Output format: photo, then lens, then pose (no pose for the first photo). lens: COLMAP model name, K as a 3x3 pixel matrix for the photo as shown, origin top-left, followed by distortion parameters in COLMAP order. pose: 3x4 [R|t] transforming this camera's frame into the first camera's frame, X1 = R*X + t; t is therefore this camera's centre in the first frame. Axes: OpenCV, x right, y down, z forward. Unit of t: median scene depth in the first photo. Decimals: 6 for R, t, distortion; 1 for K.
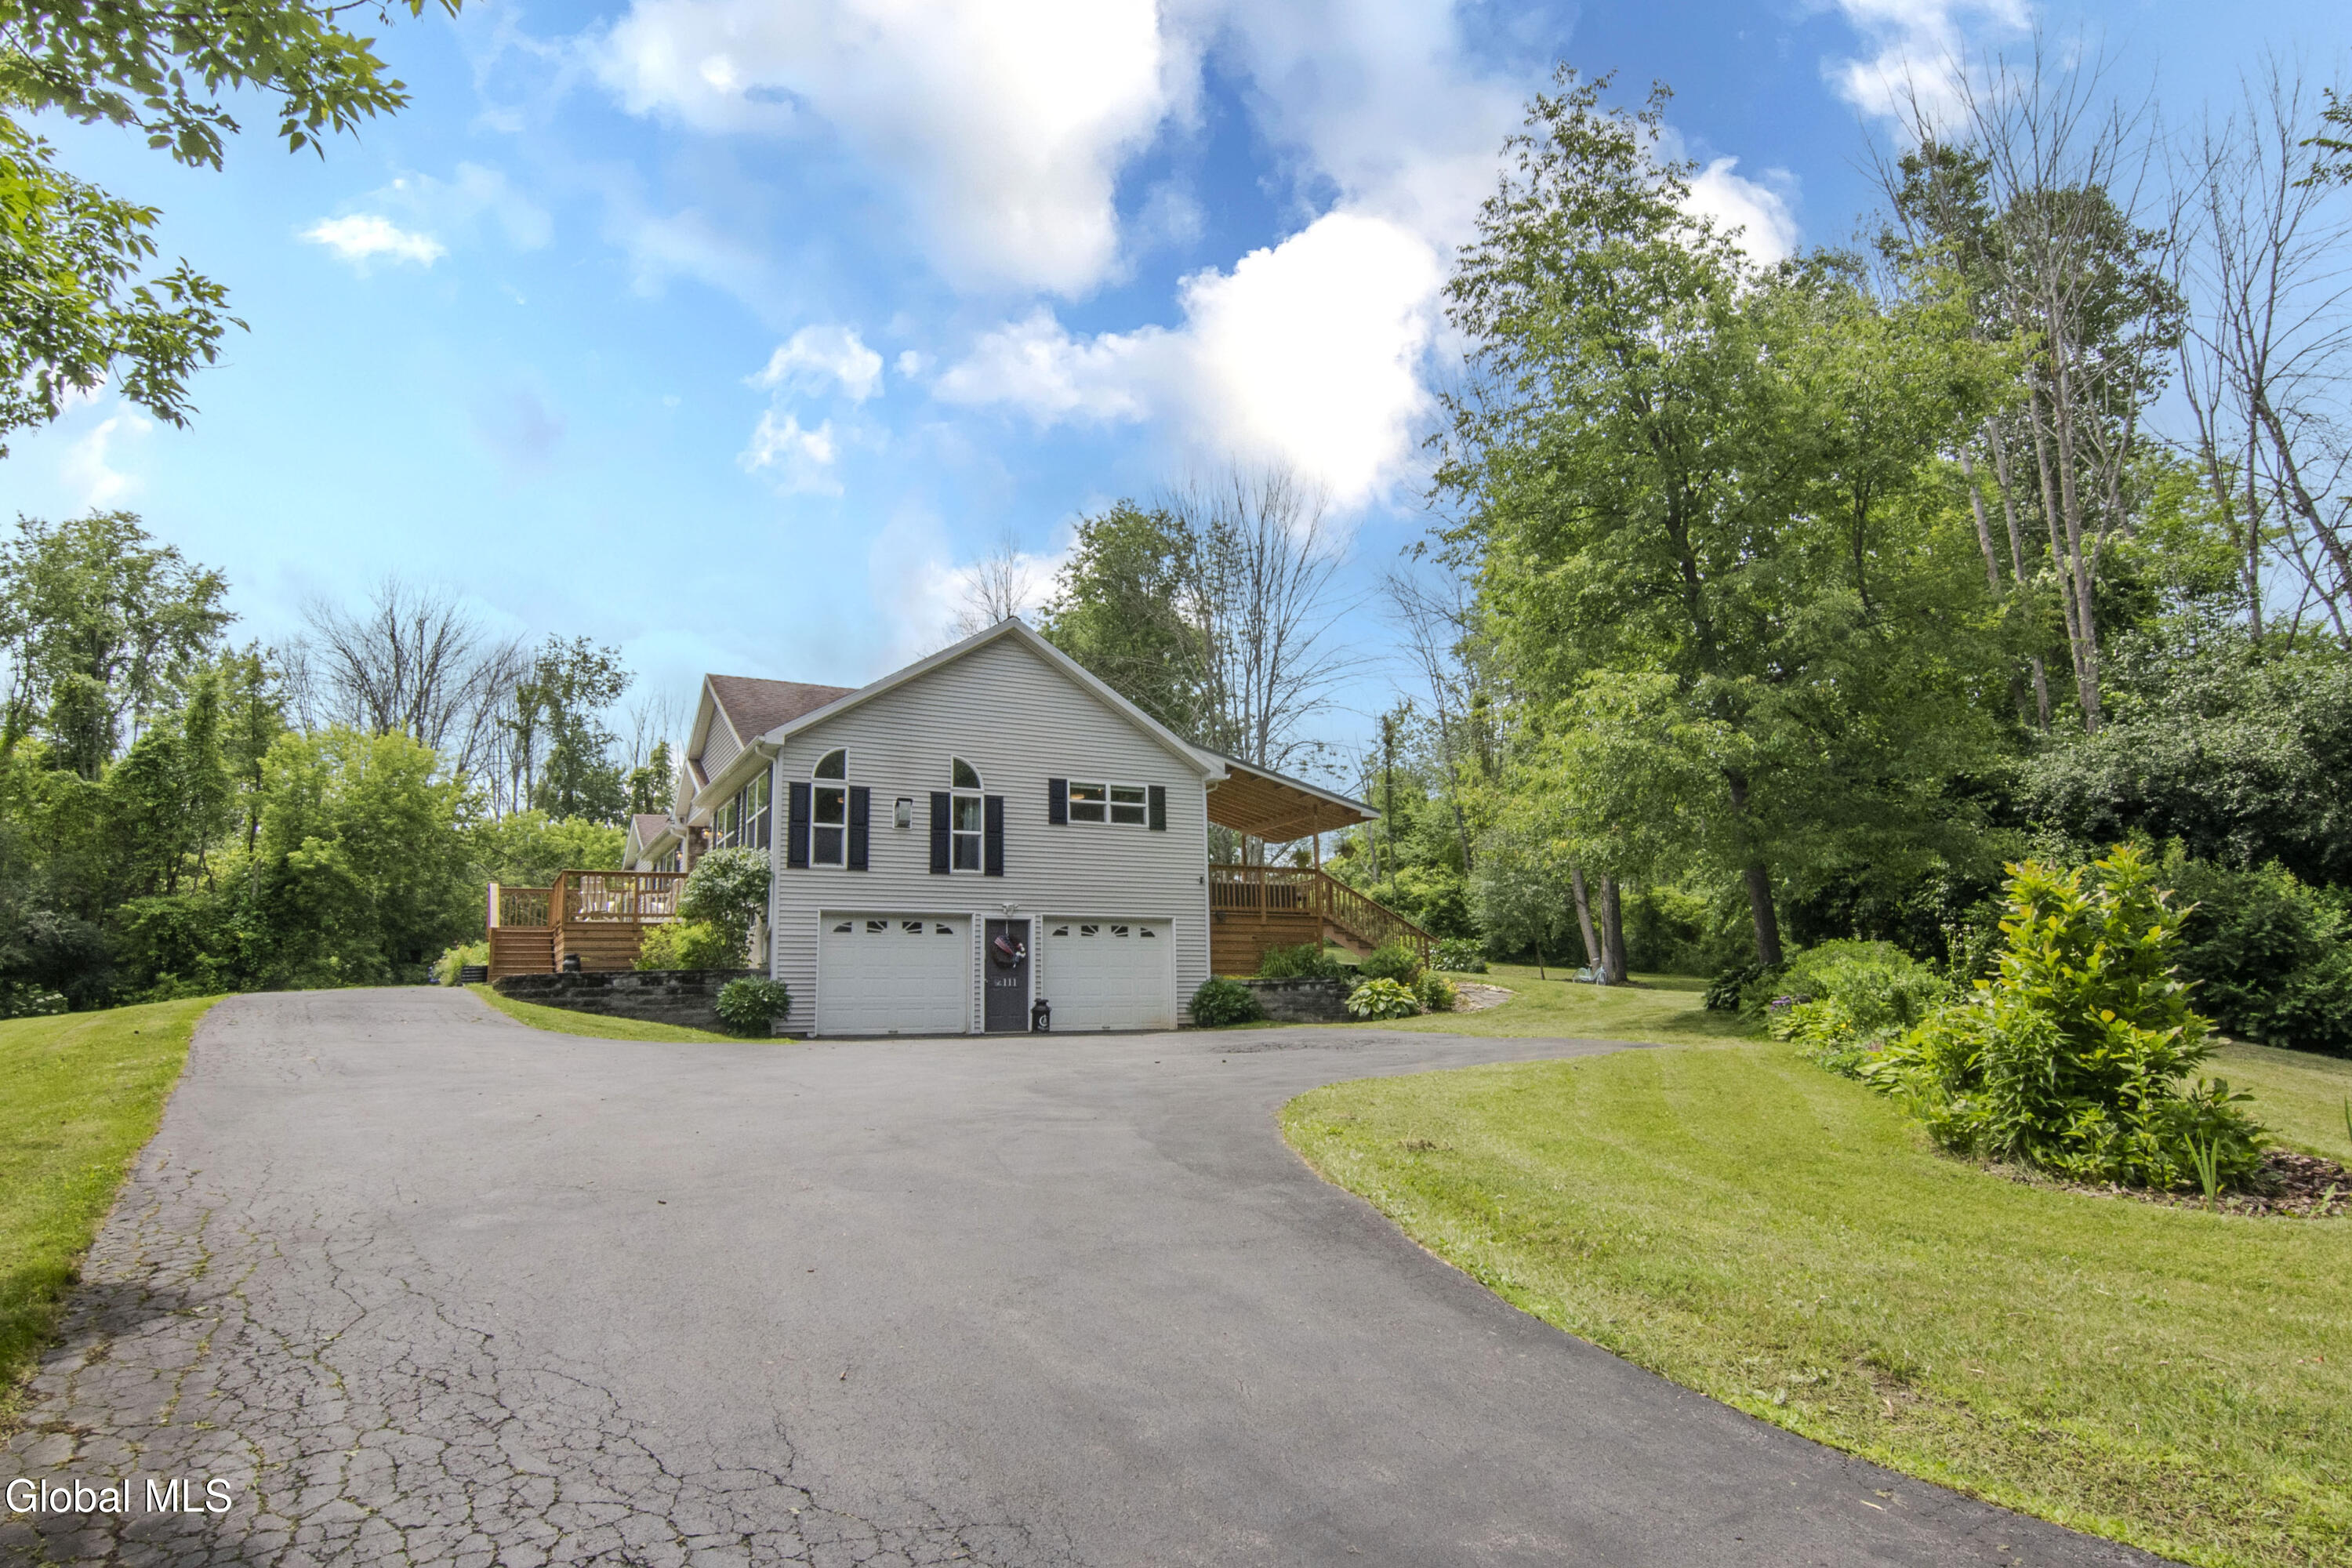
lens RADIAL K [[1323.0, 0, 1177.0], [0, 1323.0, 787.8], [0, 0, 1]] dist [-0.023076, -0.002020]
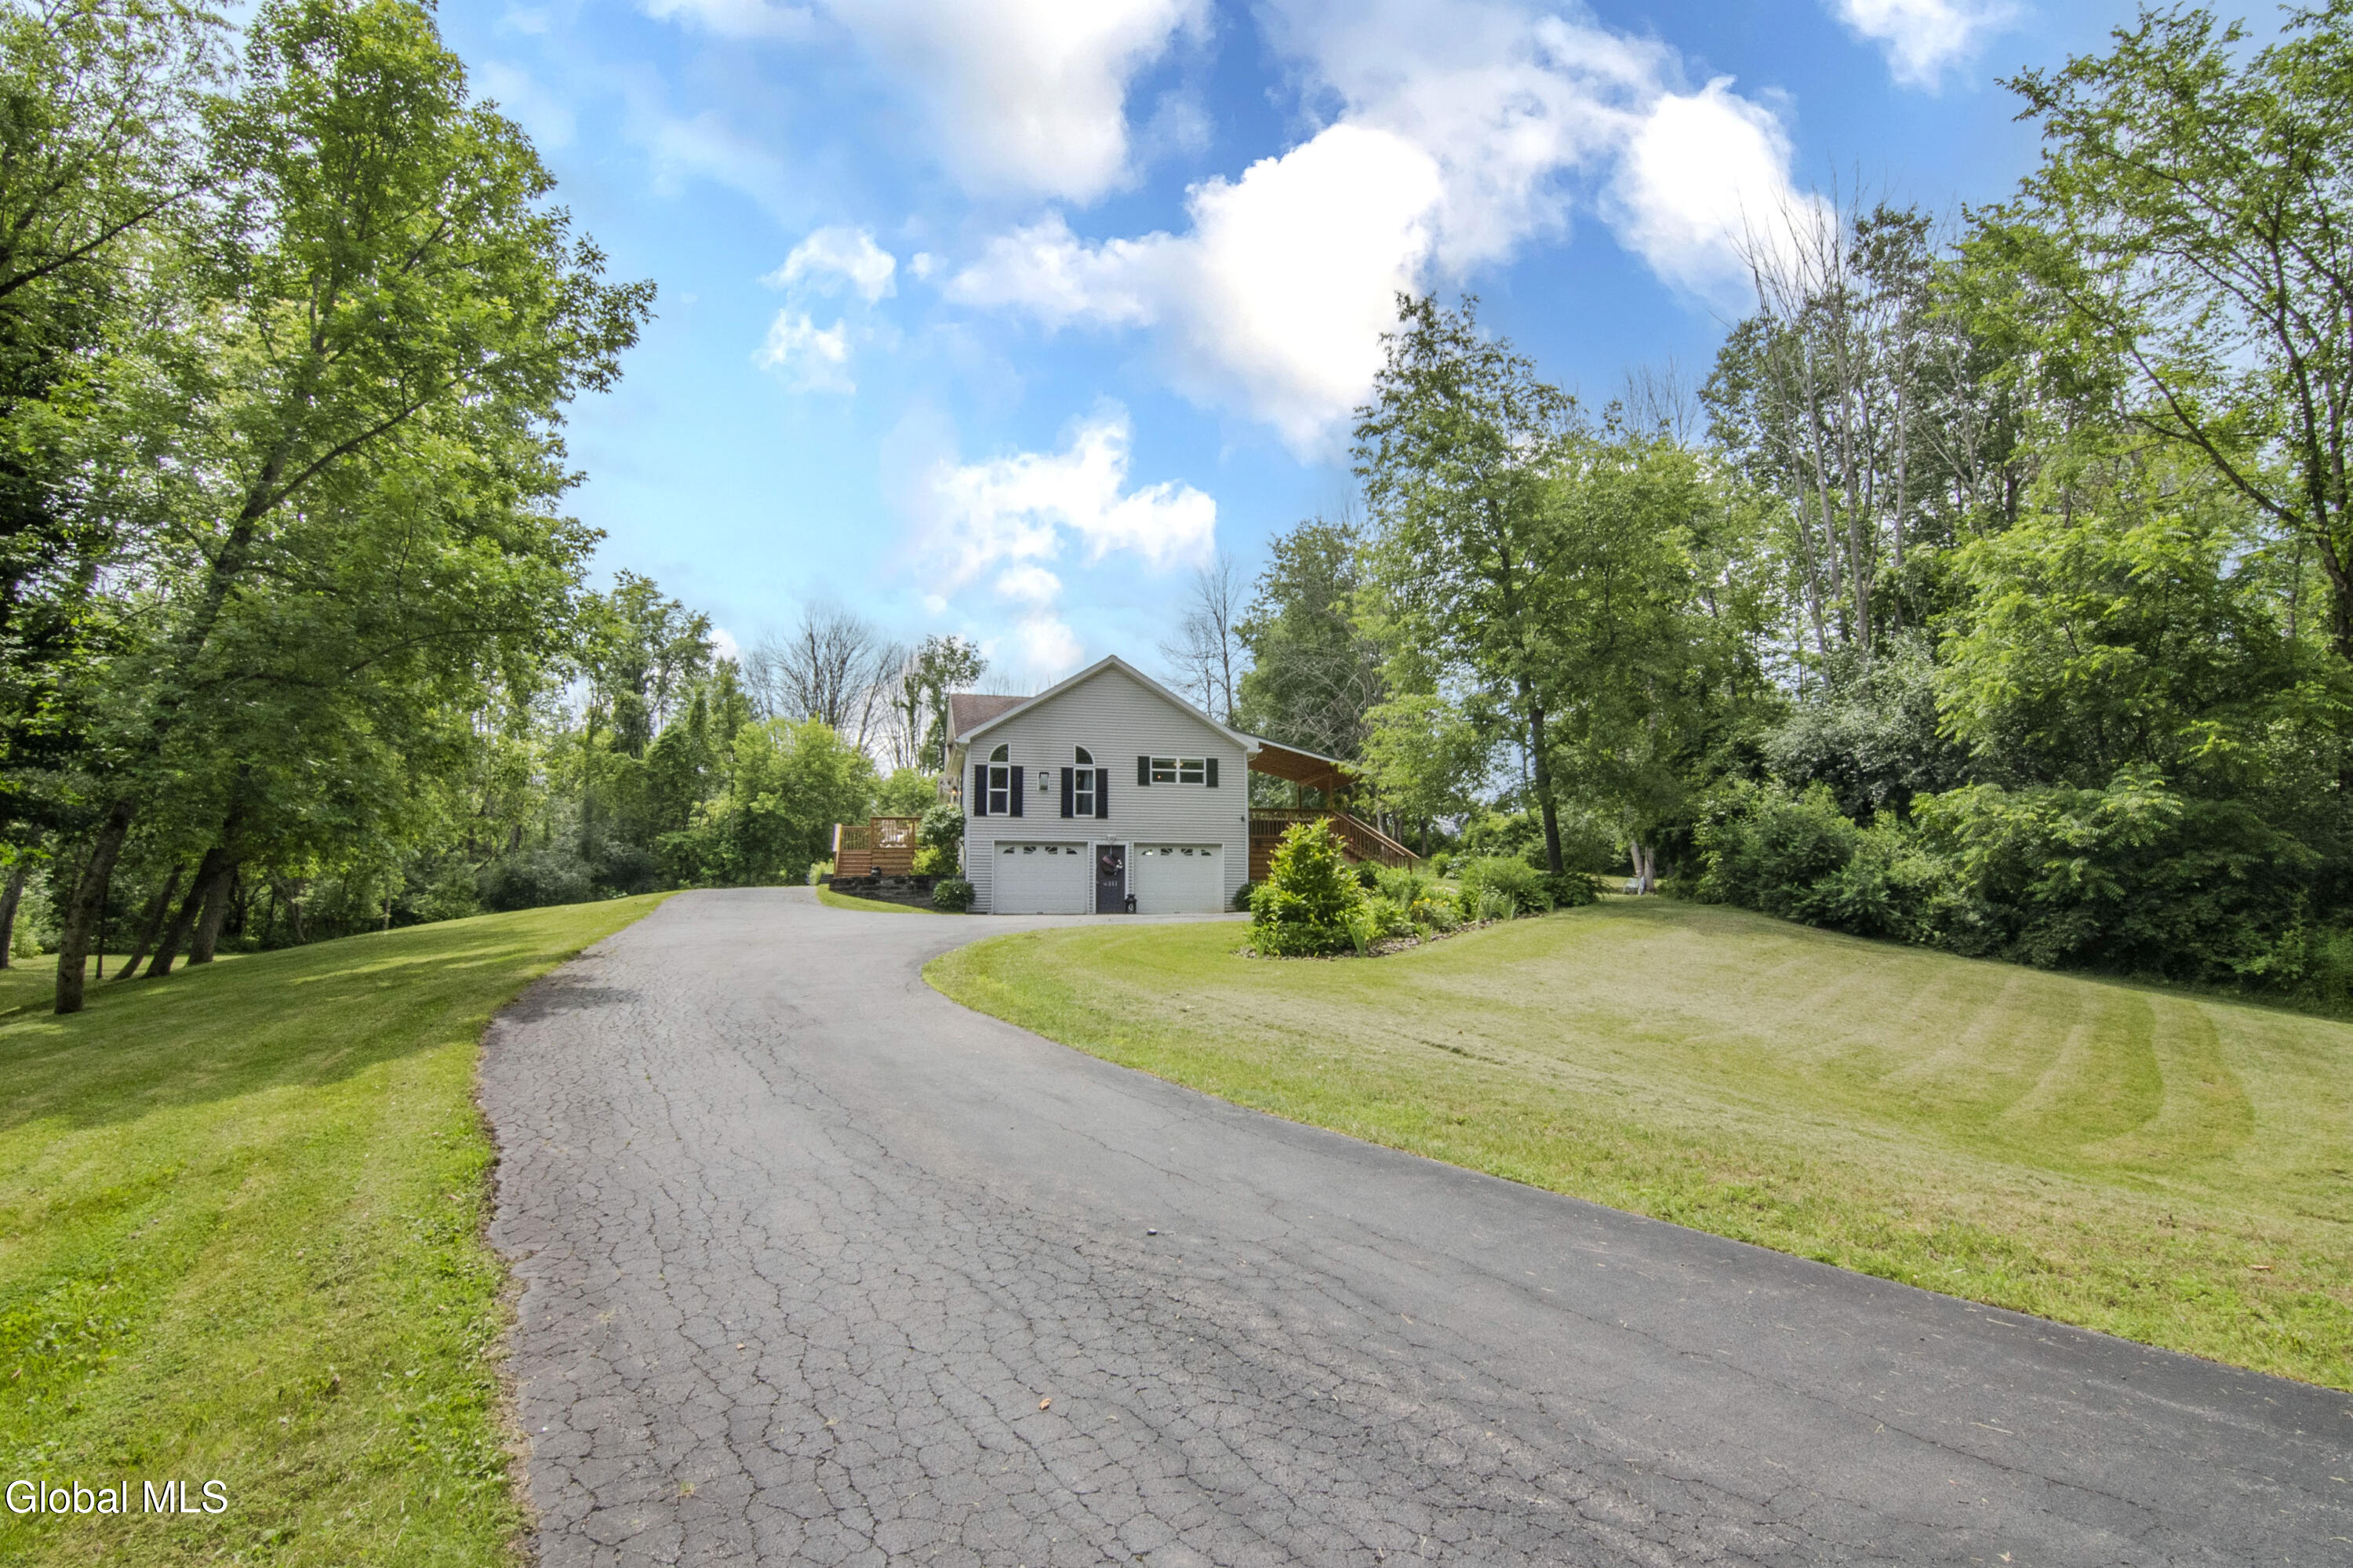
lens RADIAL K [[1138.2, 0, 1176.5], [0, 1138.2, 784.0], [0, 0, 1]] dist [-0.015079, -0.000494]
pose [[0.964919, -0.017907, -0.261937, 0.297934], [0.031032, 0.998457, 0.046056, -0.034570], [0.260708, -0.052569, 0.963985, -0.299744]]
